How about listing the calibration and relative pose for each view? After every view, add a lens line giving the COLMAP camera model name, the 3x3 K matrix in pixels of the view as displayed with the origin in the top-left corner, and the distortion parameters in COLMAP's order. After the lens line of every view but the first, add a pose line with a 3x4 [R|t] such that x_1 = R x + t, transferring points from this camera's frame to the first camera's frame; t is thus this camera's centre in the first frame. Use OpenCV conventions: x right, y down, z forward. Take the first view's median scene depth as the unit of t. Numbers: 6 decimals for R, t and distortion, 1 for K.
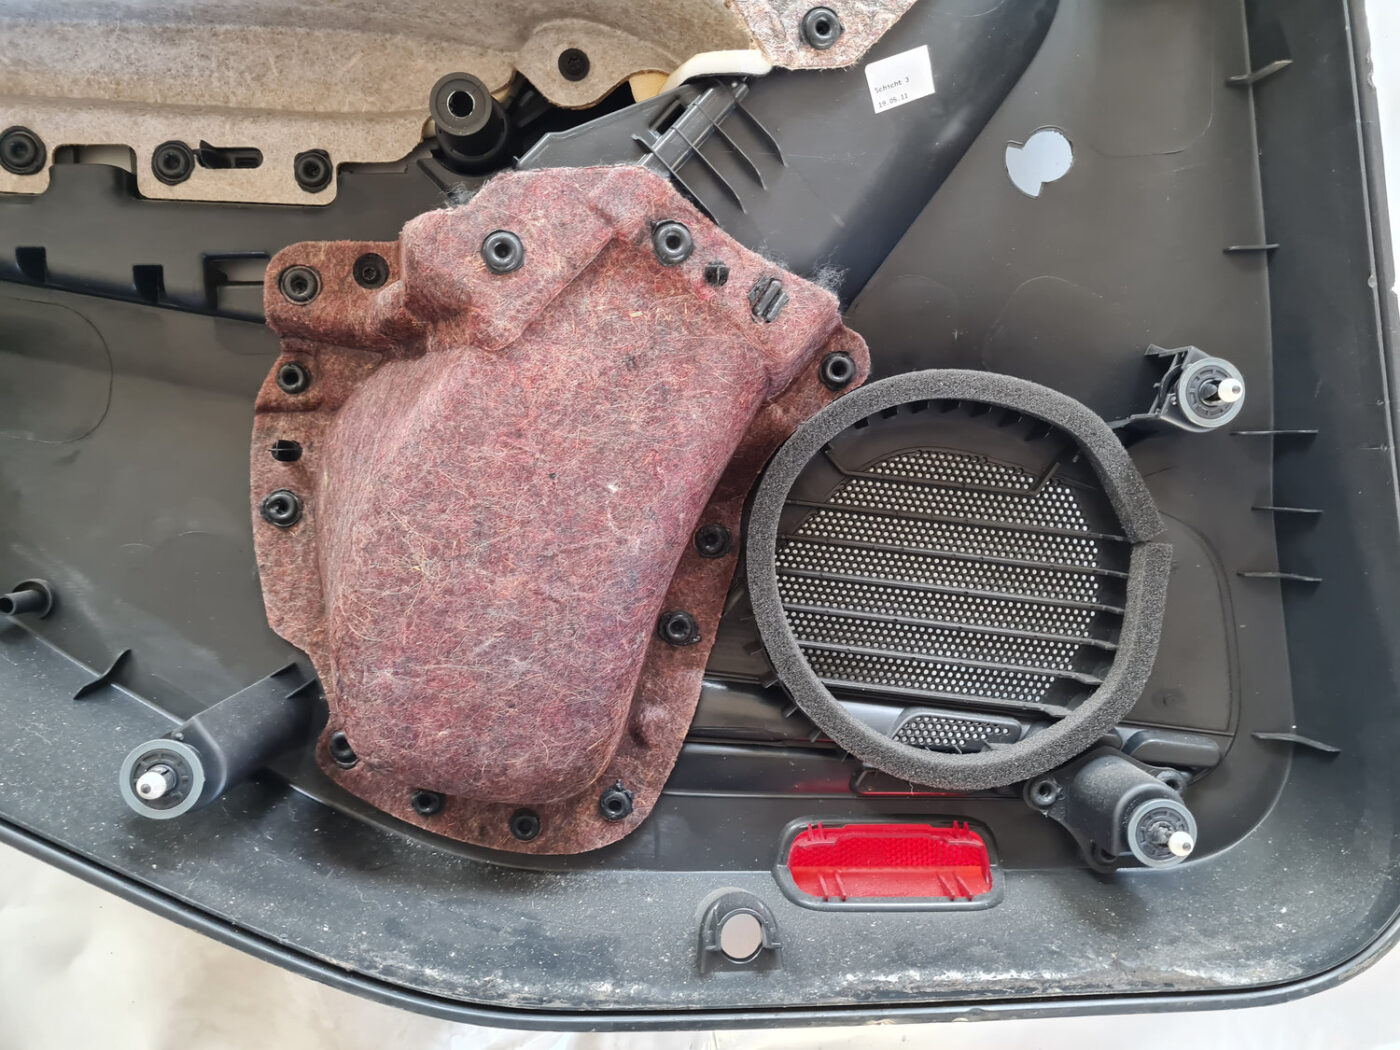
lens RADIAL K [[1063.3, 0, 708.4], [0, 1063.3, 524.4], [0, 0, 1]] dist [0.040497, -0.037038]
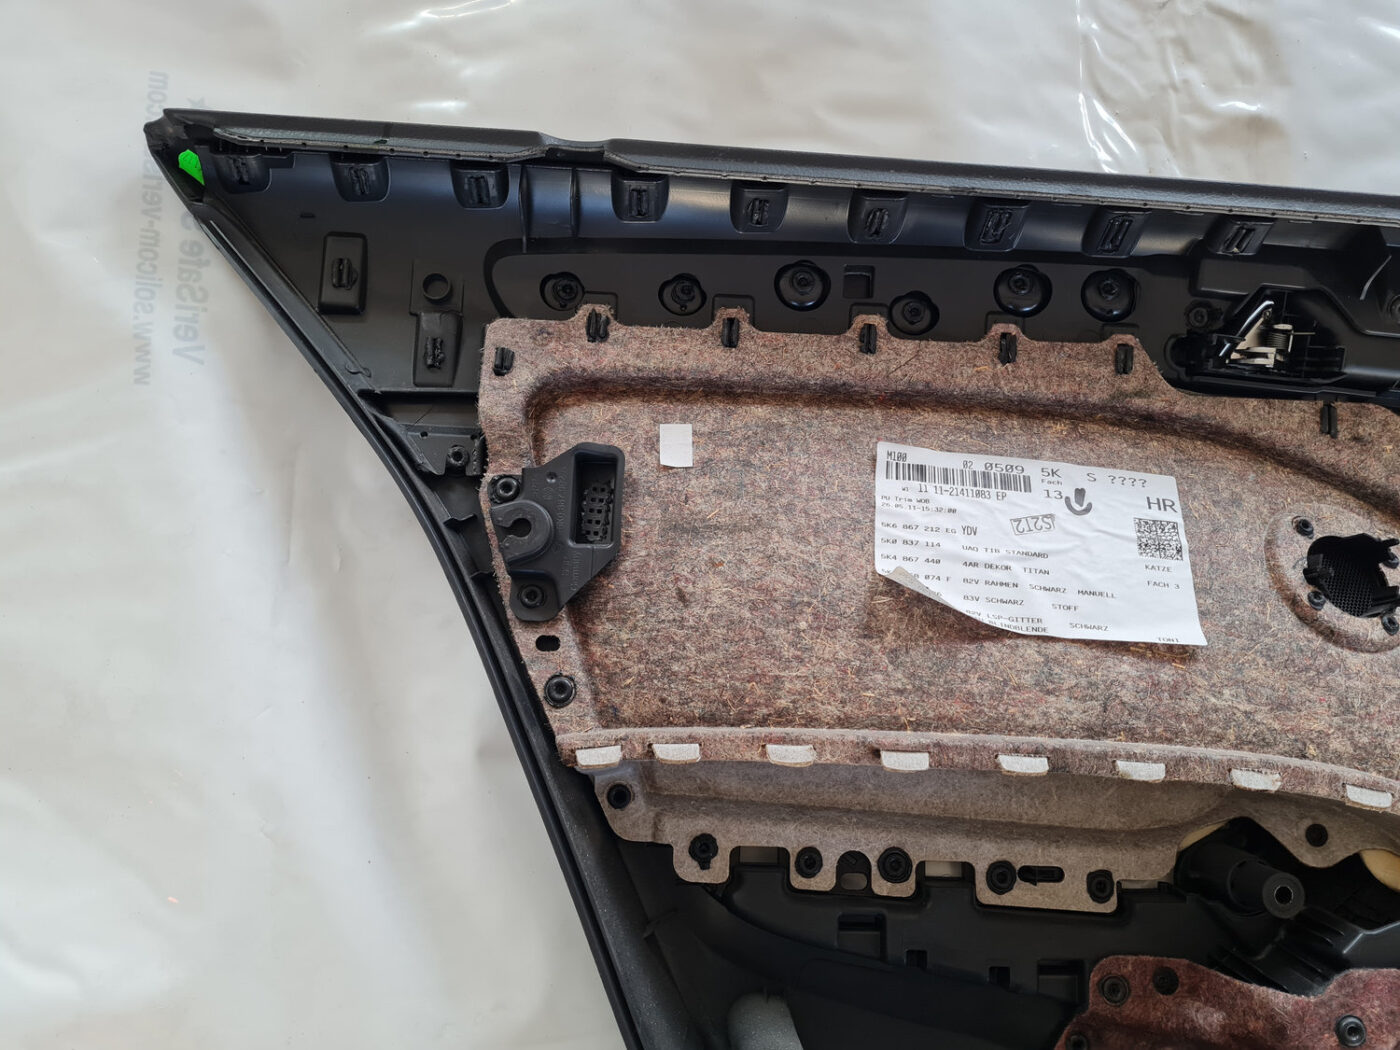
lens RADIAL K [[1063.3, 0, 708.4], [0, 1063.3, 524.4], [0, 0, 1]] dist [0.040497, -0.037038]
pose [[0.998622, 0.051619, -0.009425, -0.903693], [-0.052466, 0.979544, -0.194272, -0.505459], [-0.000796, 0.194499, 0.980902, -0.427110]]
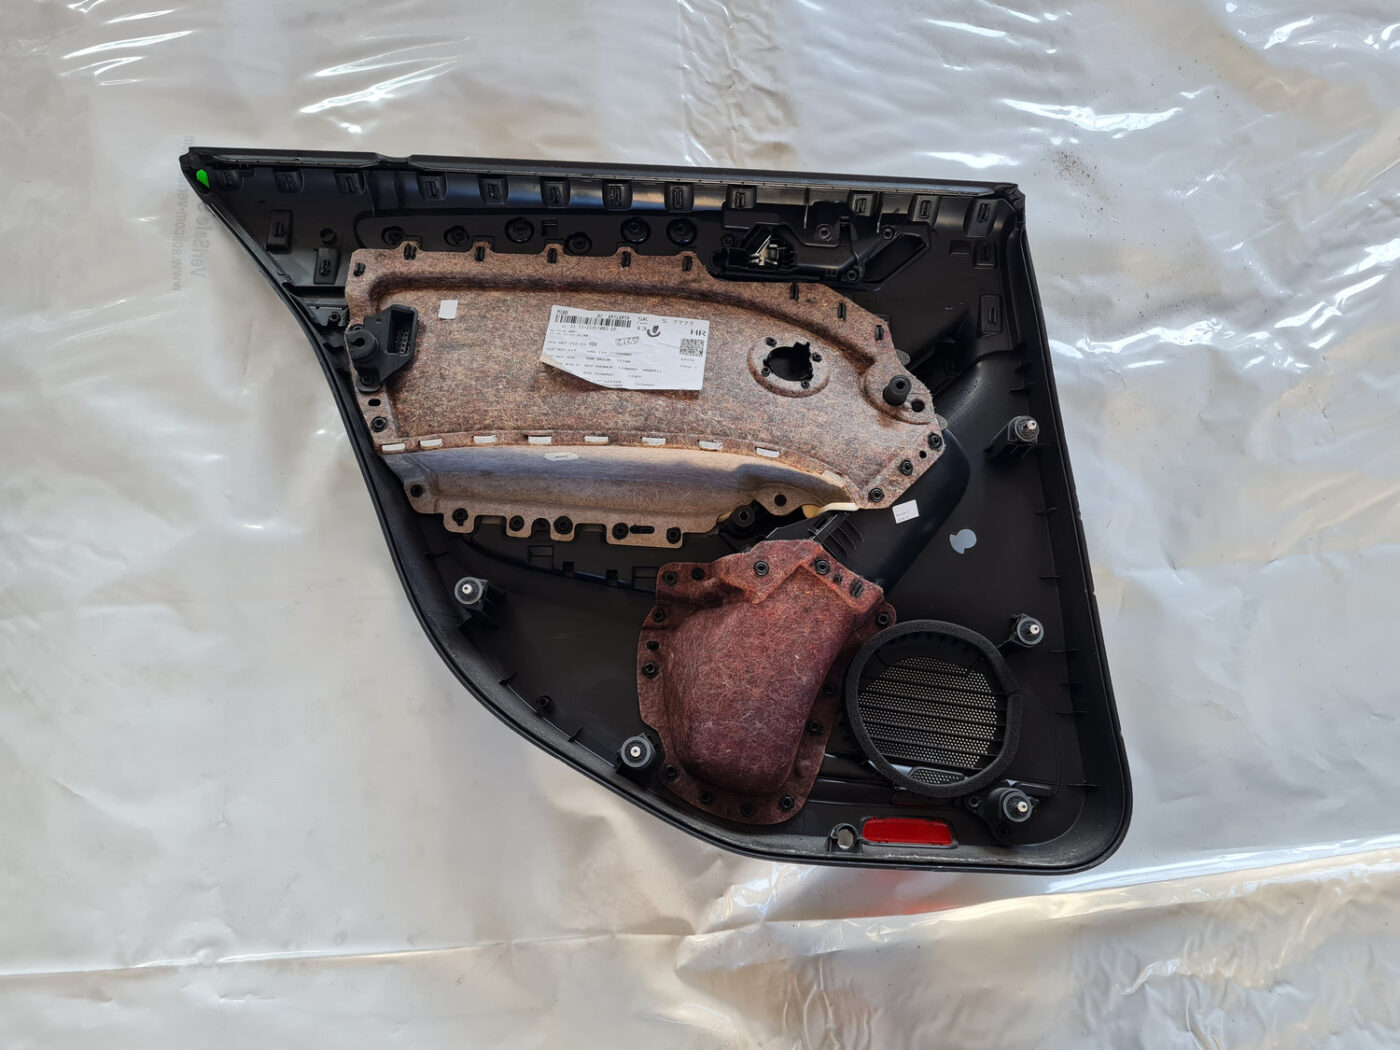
lens RADIAL K [[1063.3, 0, 708.4], [0, 1063.3, 524.4], [0, 0, 1]] dist [0.040497, -0.037038]
pose [[0.998666, 0.030643, -0.041562, -0.189603], [-0.041353, 0.956638, -0.288330, 0.379343], [0.030924, 0.289664, 0.956629, -1.458462]]
